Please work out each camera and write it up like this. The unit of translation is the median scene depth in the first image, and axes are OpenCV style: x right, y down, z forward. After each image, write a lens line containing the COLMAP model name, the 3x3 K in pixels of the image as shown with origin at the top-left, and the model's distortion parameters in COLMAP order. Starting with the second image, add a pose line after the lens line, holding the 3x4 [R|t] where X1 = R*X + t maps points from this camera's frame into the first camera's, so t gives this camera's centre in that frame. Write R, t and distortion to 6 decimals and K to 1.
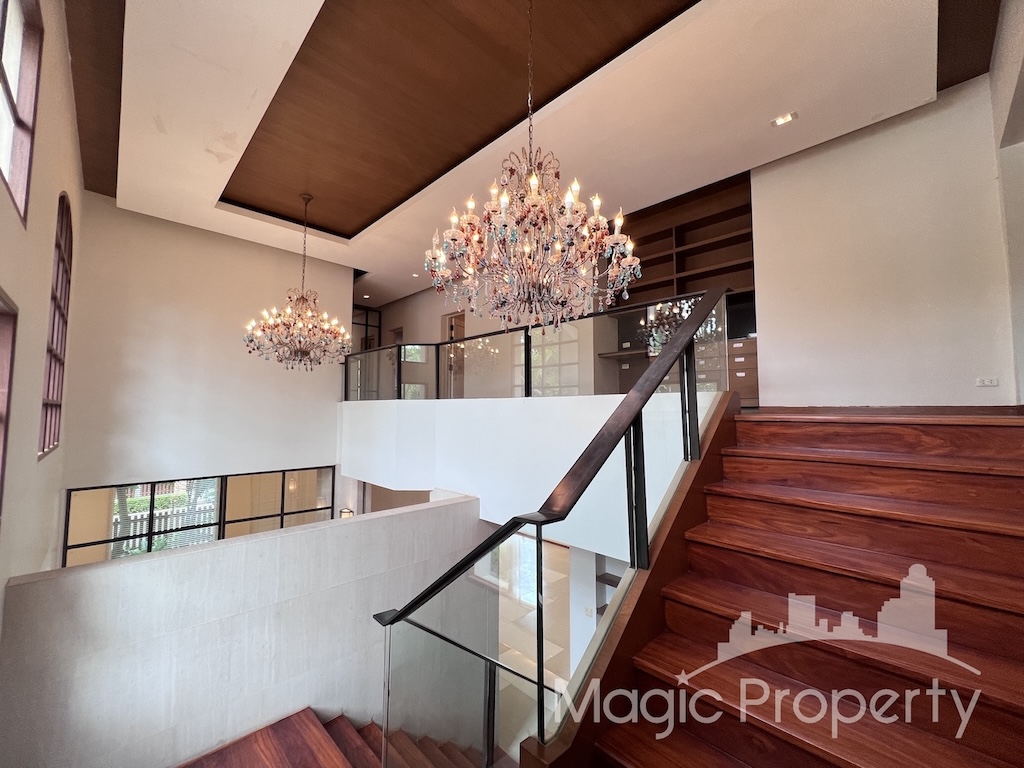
lens RADIAL K [[412.5, 0, 510.4], [0, 412.5, 383.3], [0, 0, 1]] dist [-0.003625, 0.000822]
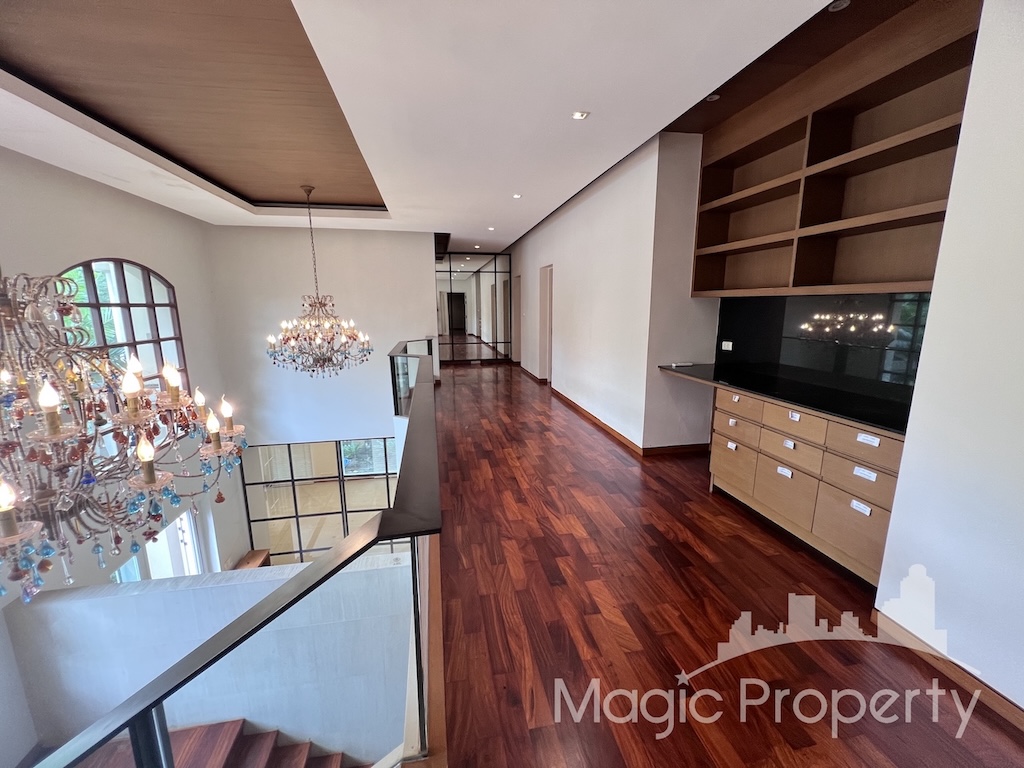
lens RADIAL K [[412.5, 0, 511.1], [0, 412.5, 382.4], [0, 0, 1]] dist [-0.003625, 0.000822]
pose [[0.831250, 0.094285, -0.547844, 0.427007], [0.045688, 0.970590, 0.236363, -0.234877], [0.554018, -0.221507, 0.802496, 0.433884]]
